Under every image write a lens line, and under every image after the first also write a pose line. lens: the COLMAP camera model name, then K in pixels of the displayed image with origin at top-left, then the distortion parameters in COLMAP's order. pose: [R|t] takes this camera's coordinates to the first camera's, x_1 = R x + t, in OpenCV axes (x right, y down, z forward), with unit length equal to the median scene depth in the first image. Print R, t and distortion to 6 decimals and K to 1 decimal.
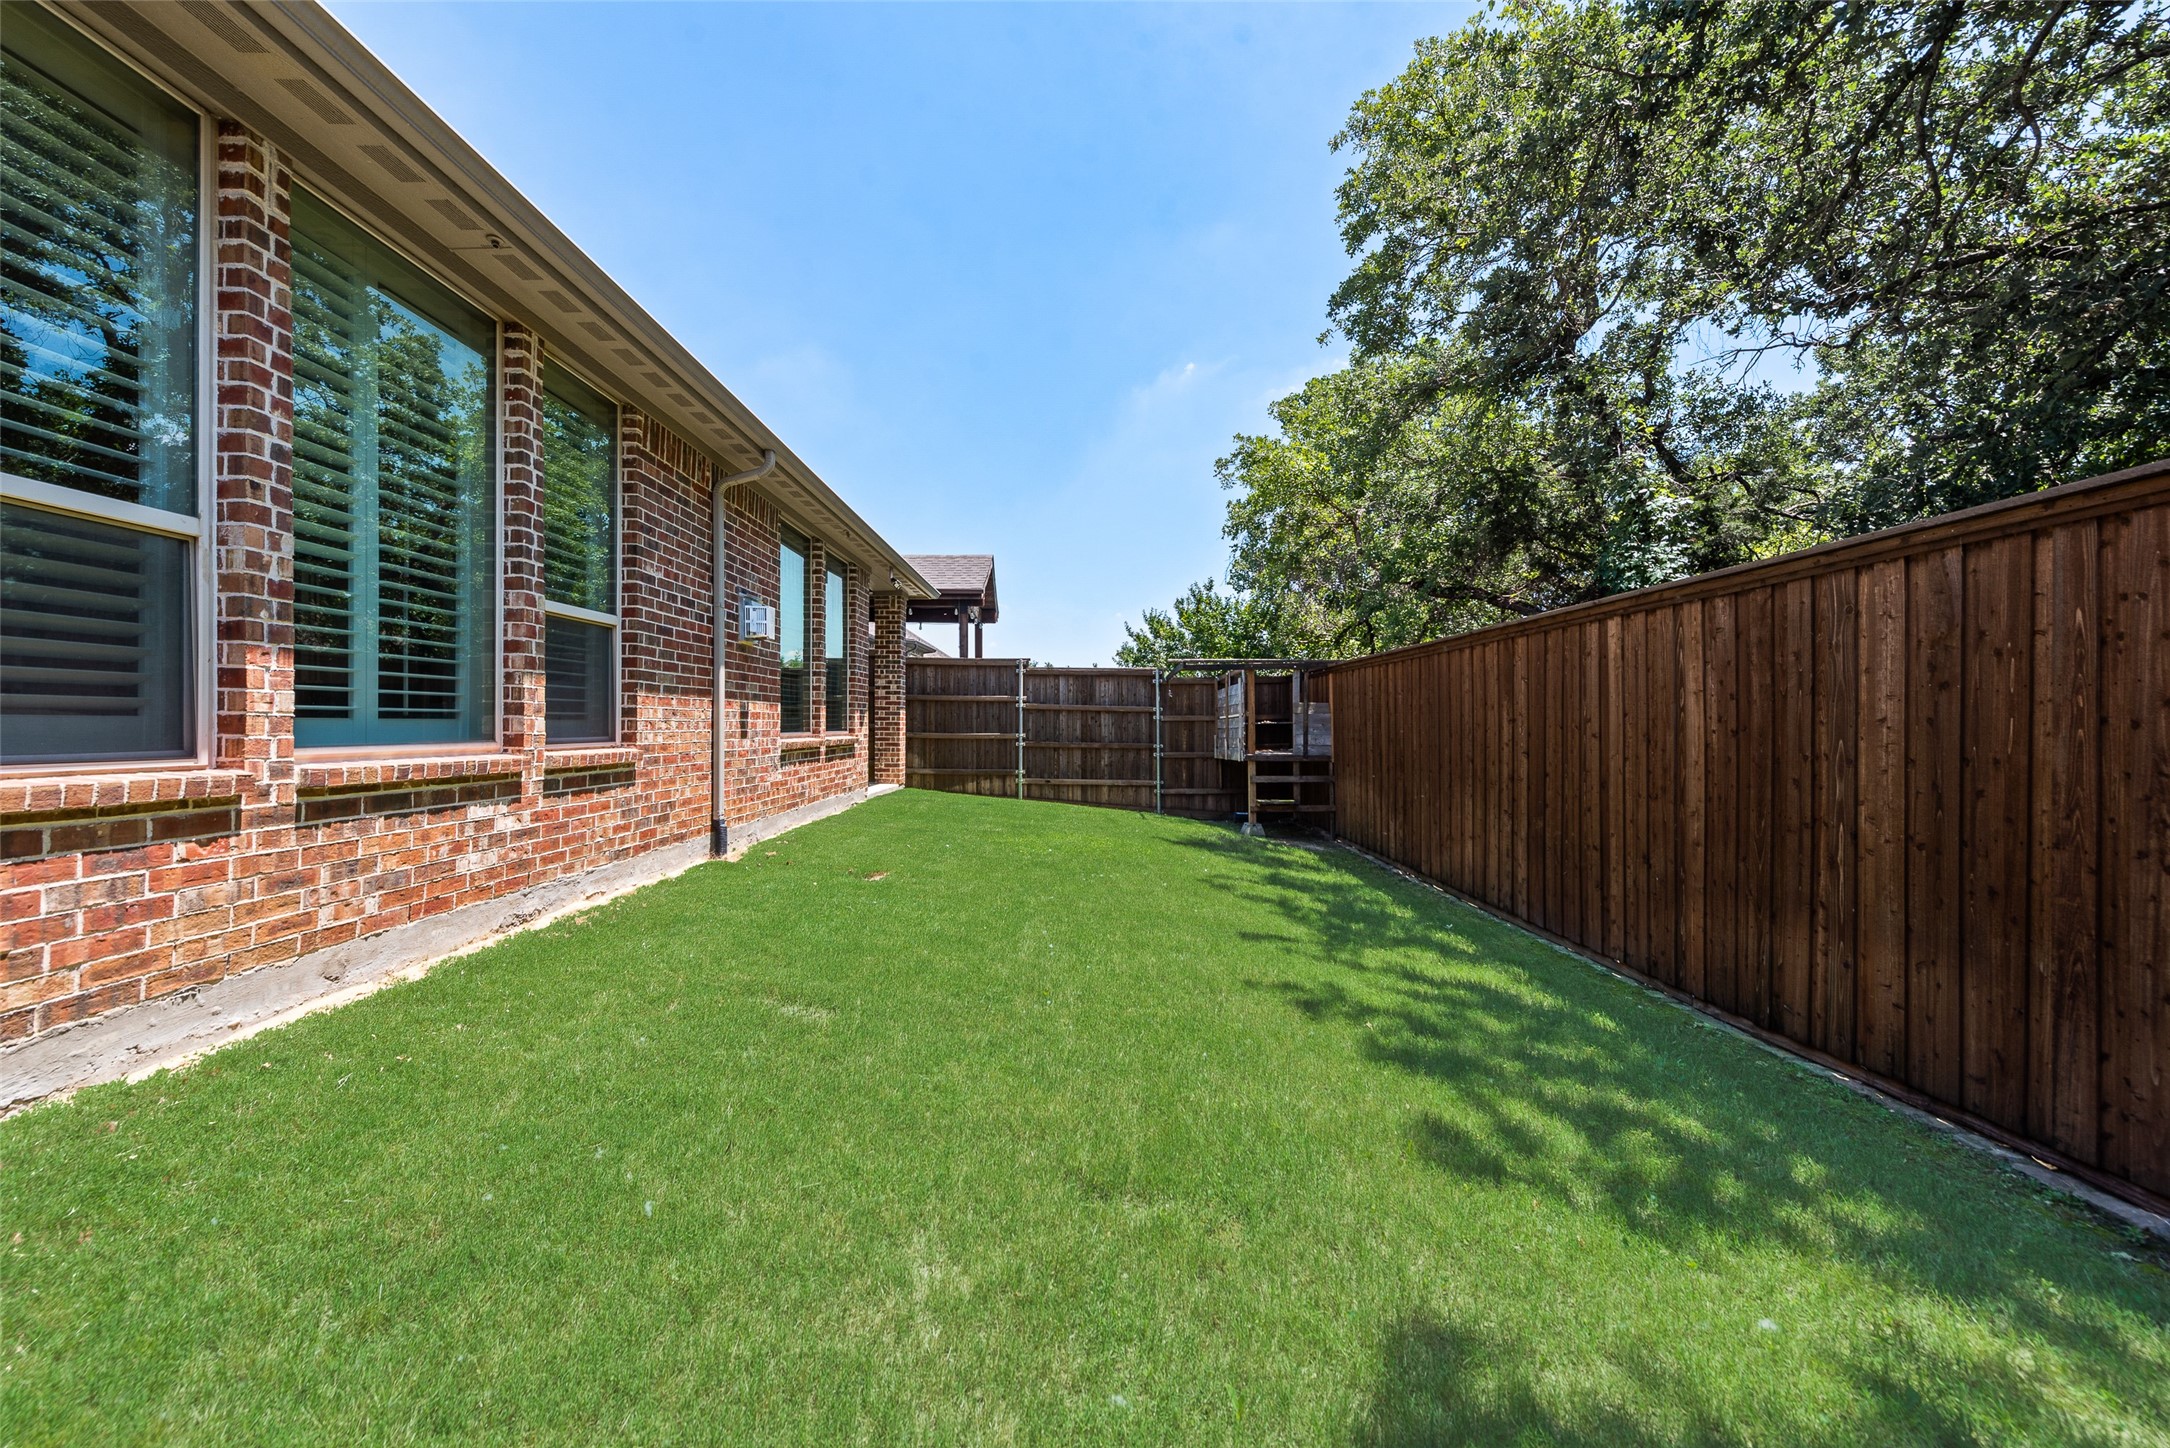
lens RADIAL K [[852.2, 0, 1072.6], [0, 852.2, 734.1], [0, 0, 1]] dist [0.007312, -0.000592]
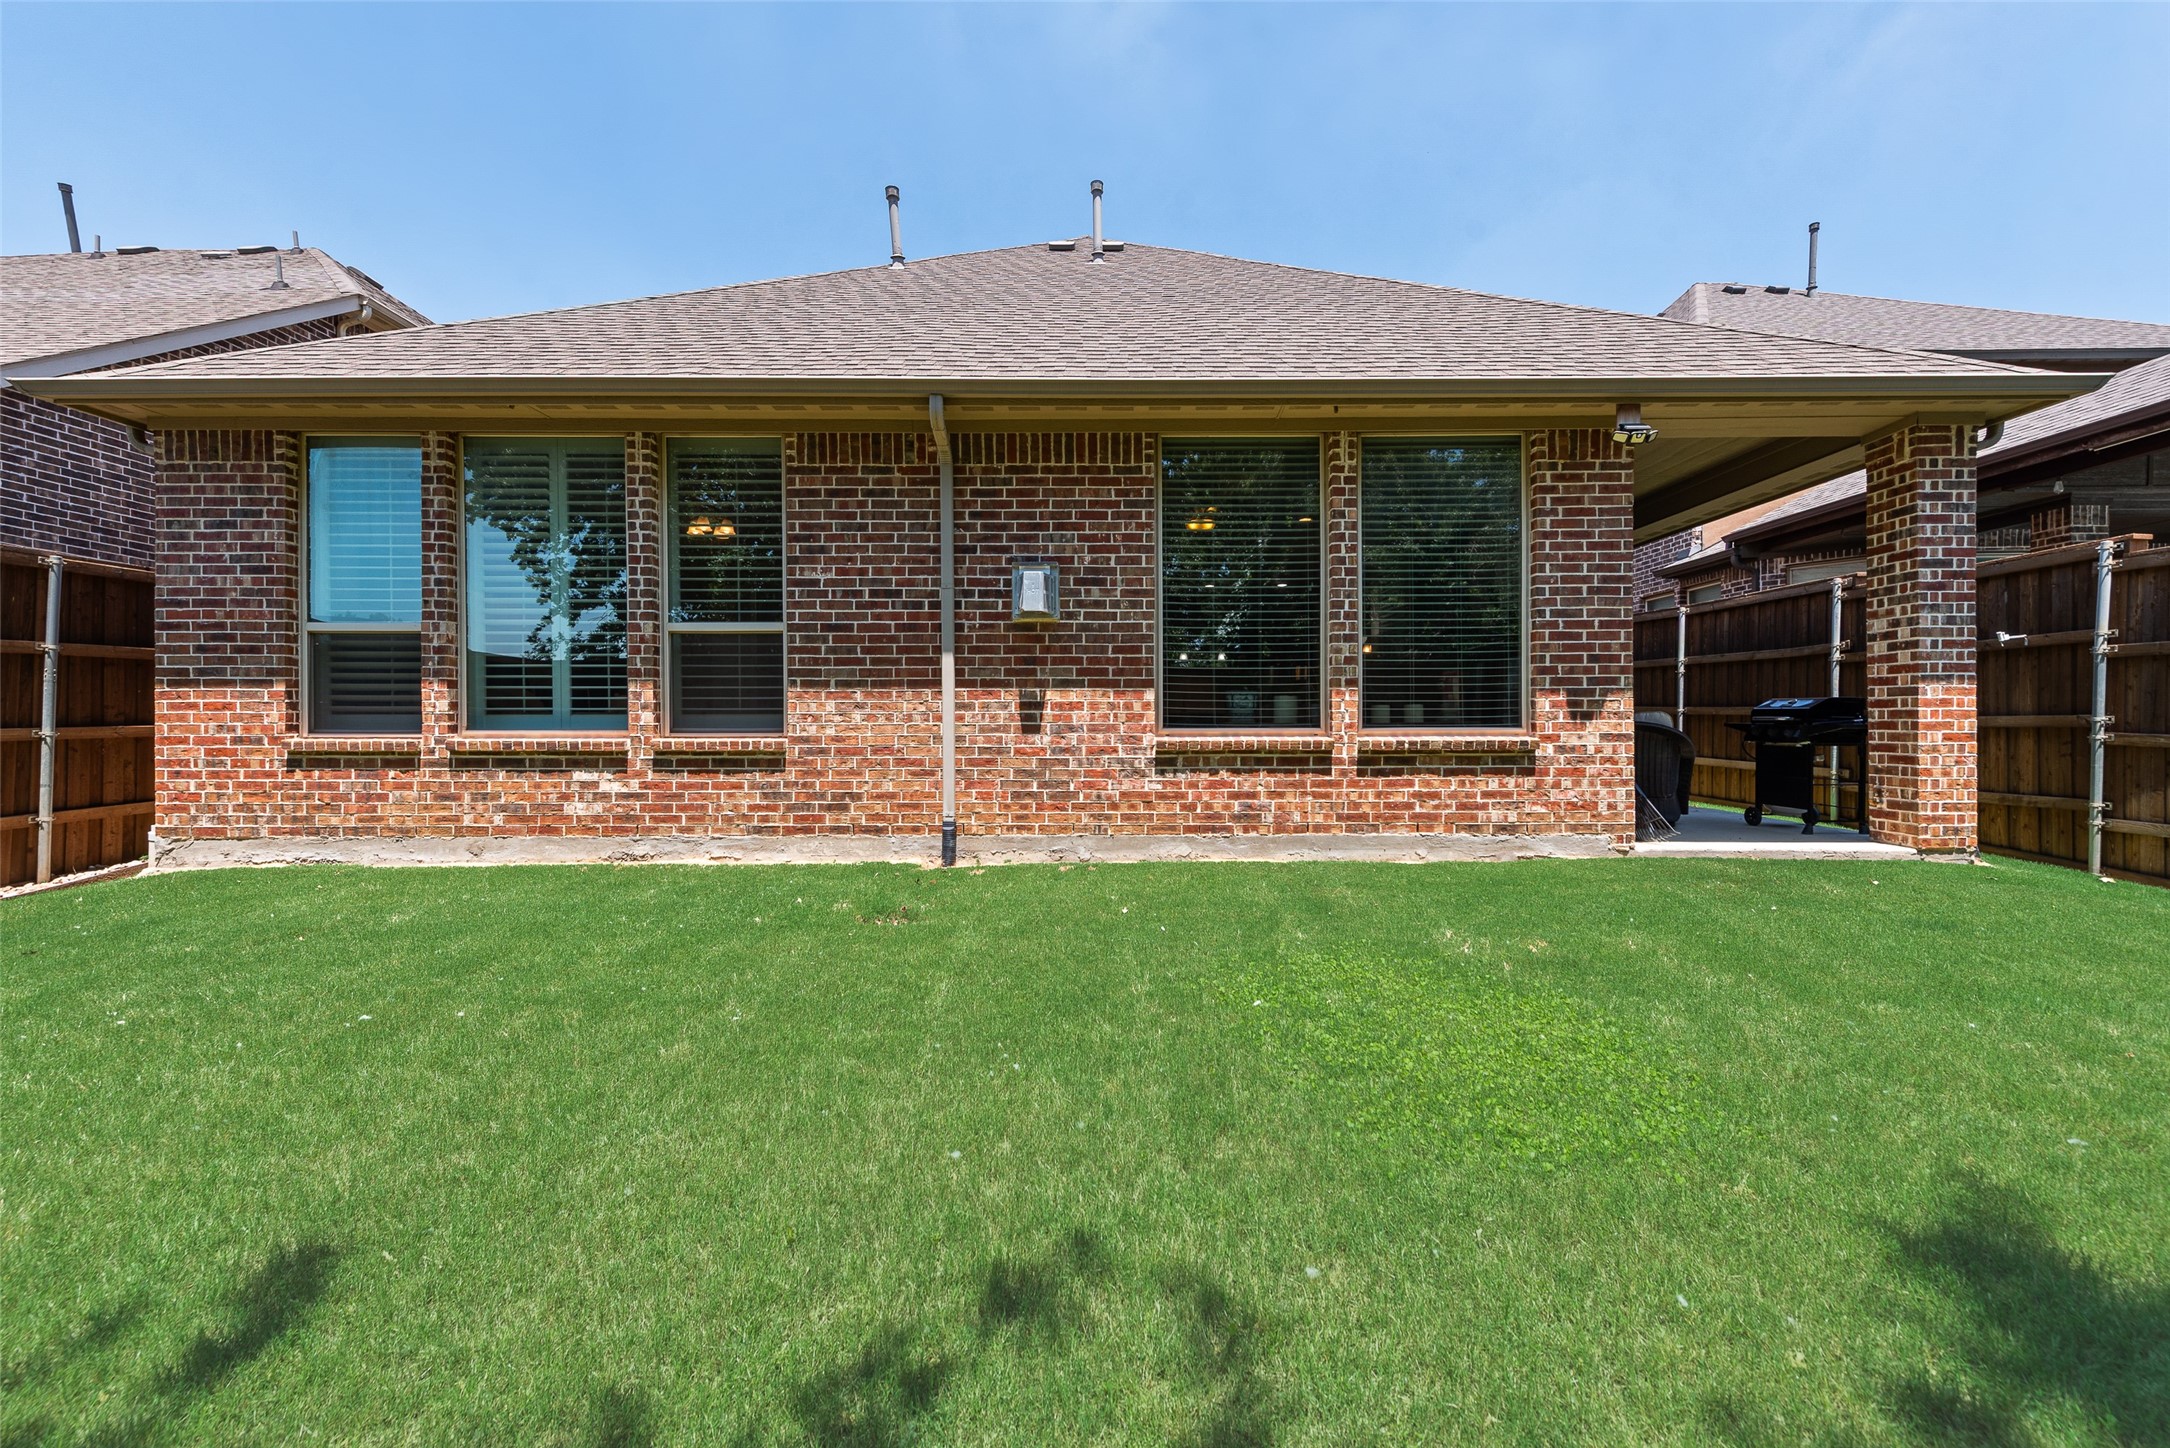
lens RADIAL K [[852.2, 0, 1072.6], [0, 852.2, 734.1], [0, 0, 1]] dist [0.007312, -0.000592]
pose [[0.009033, -0.001183, -0.999959, 0.842269], [-0.009383, 0.999955, -0.001267, 0.012194], [0.999915, 0.009394, 0.009022, 1.910022]]
